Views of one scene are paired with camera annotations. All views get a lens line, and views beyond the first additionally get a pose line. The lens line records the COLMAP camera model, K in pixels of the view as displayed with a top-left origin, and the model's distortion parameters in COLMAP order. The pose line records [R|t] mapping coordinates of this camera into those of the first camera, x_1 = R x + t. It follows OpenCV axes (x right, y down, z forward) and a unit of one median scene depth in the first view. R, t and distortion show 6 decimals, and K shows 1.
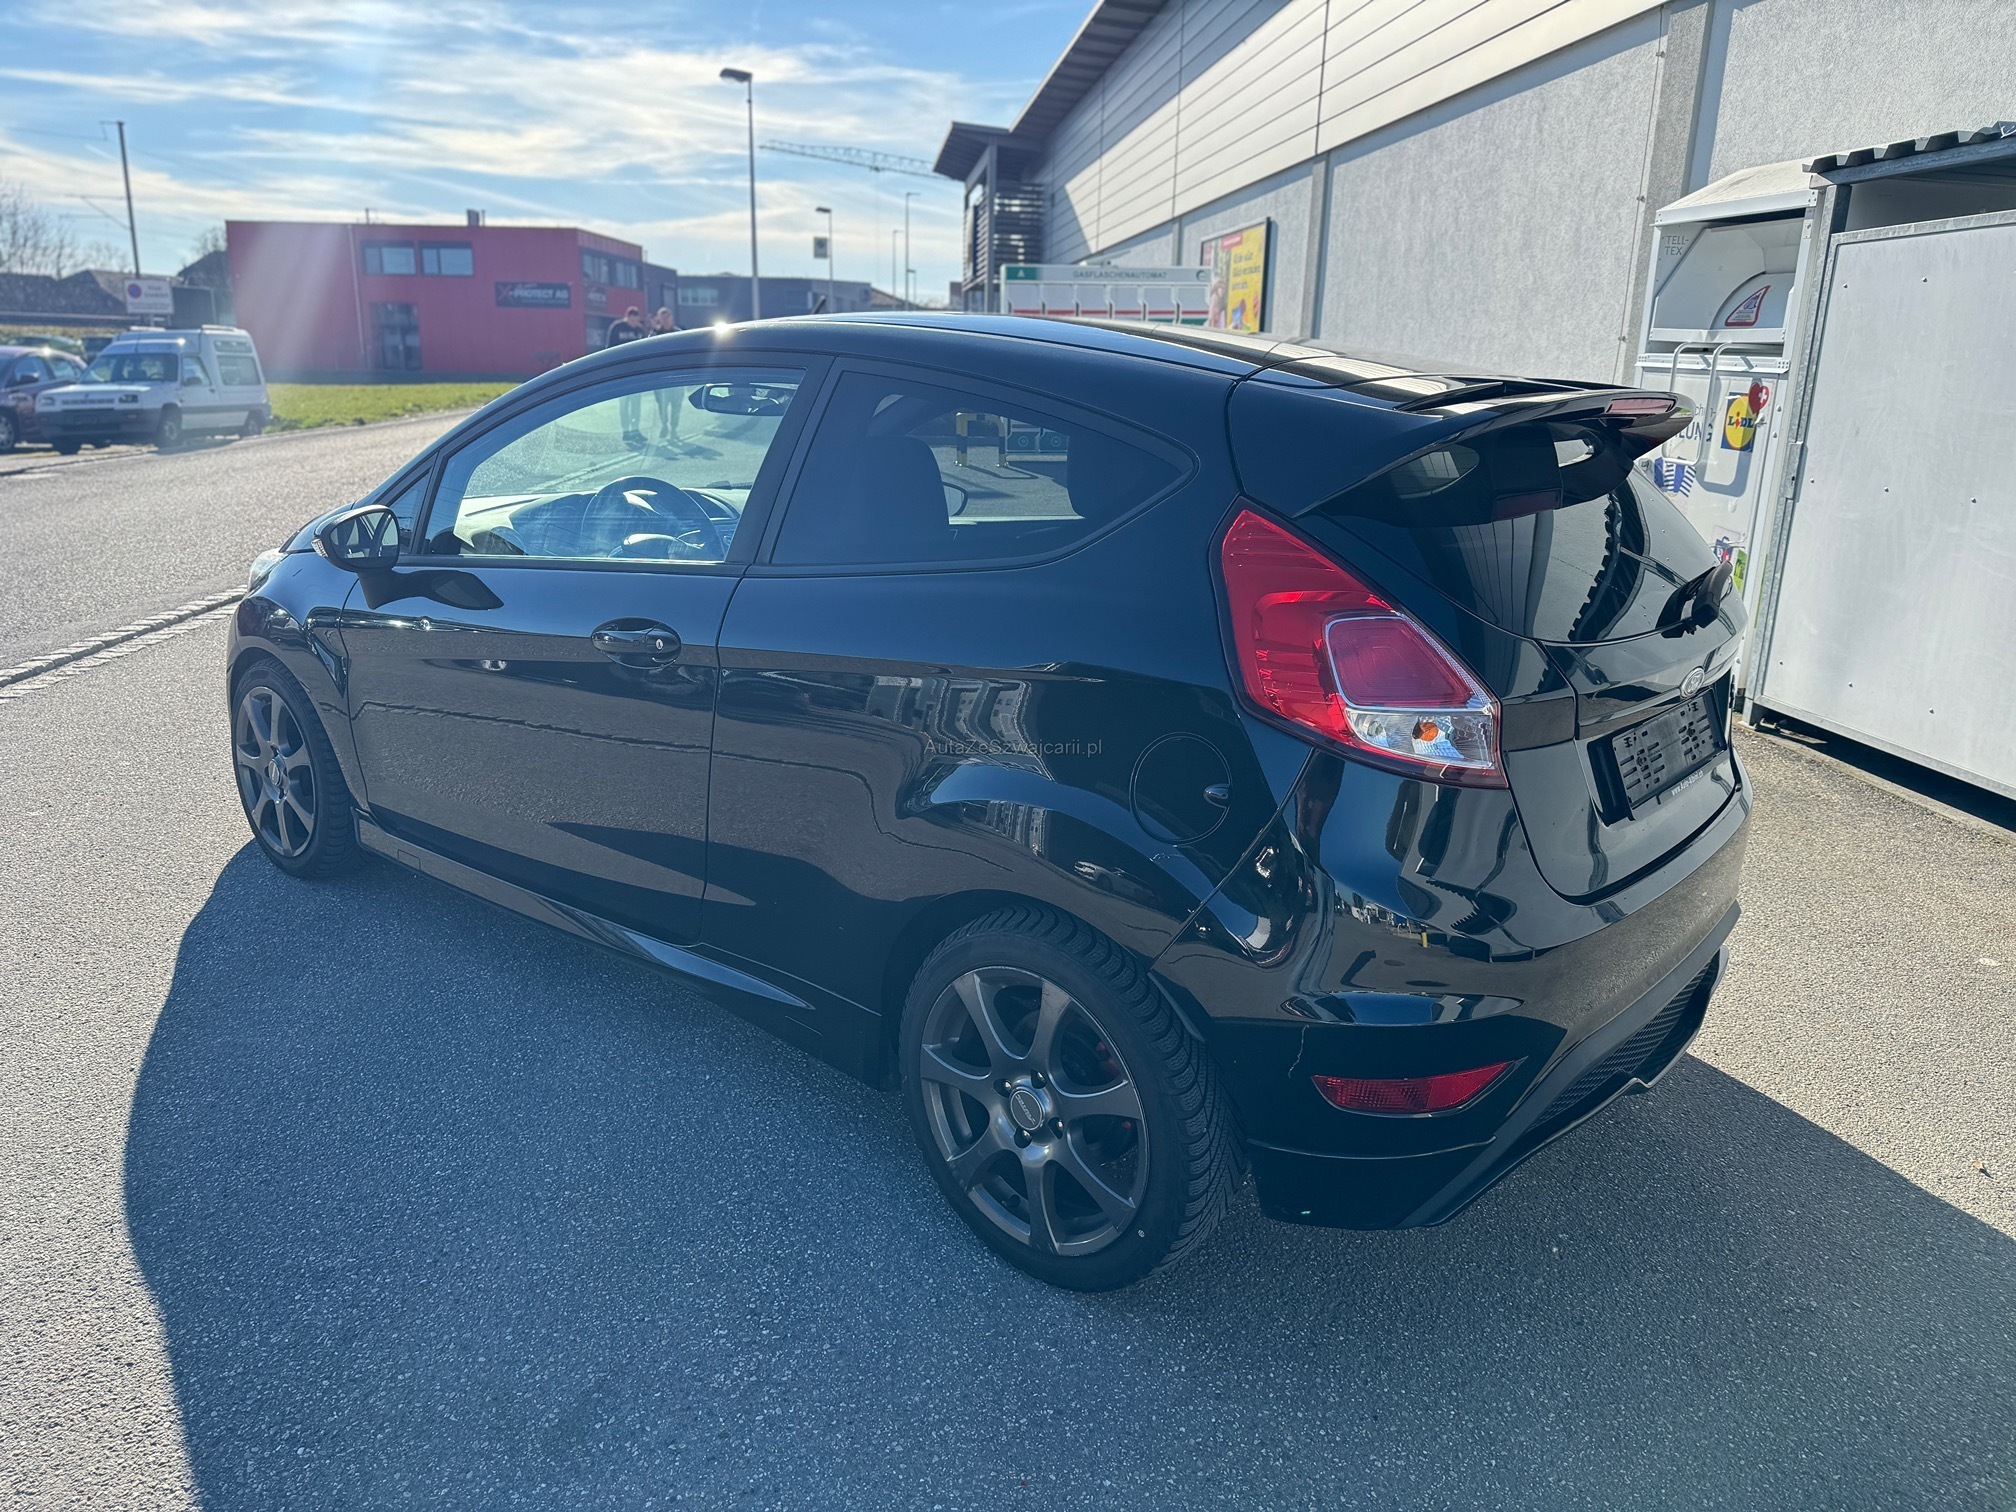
lens RADIAL K [[1427.2, 0, 1008.0], [0, 1427.2, 756.0], [0, 0, 1]] dist [0.012939, -0.024220]
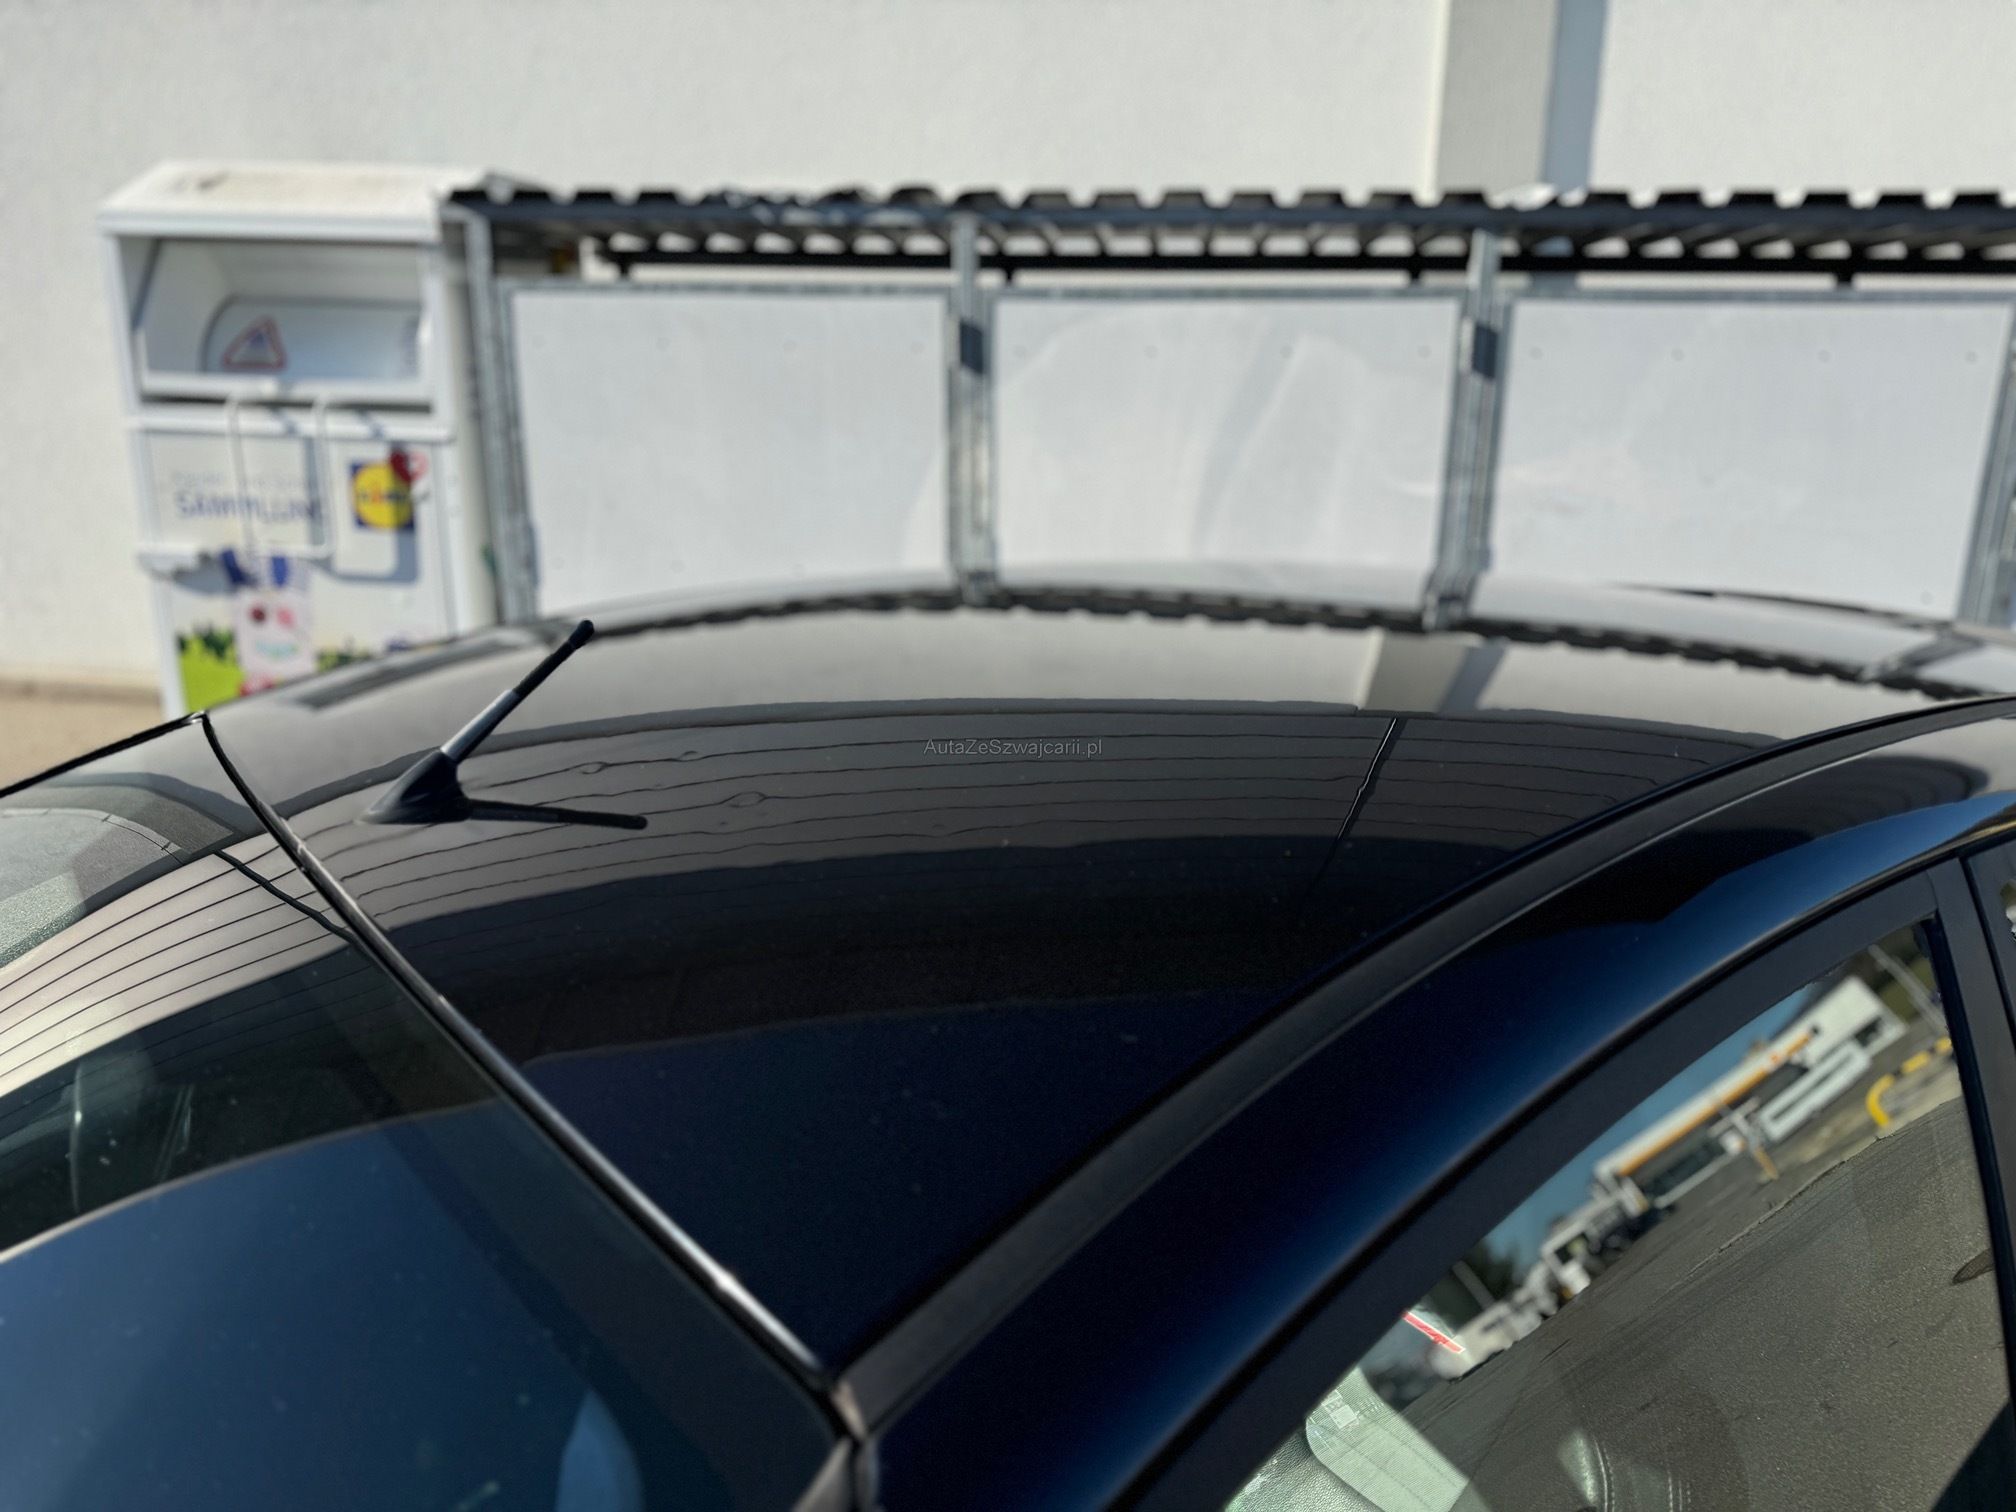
lens RADIAL K [[1427.2, 0, 1008.0], [0, 1427.2, 756.0], [0, 0, 1]] dist [0.012939, -0.024220]
pose [[0.215576, -0.274819, 0.937017, -0.207846], [0.247080, 0.943705, 0.219936, -0.184139], [-0.944711, 0.184105, 0.271343, 0.468462]]
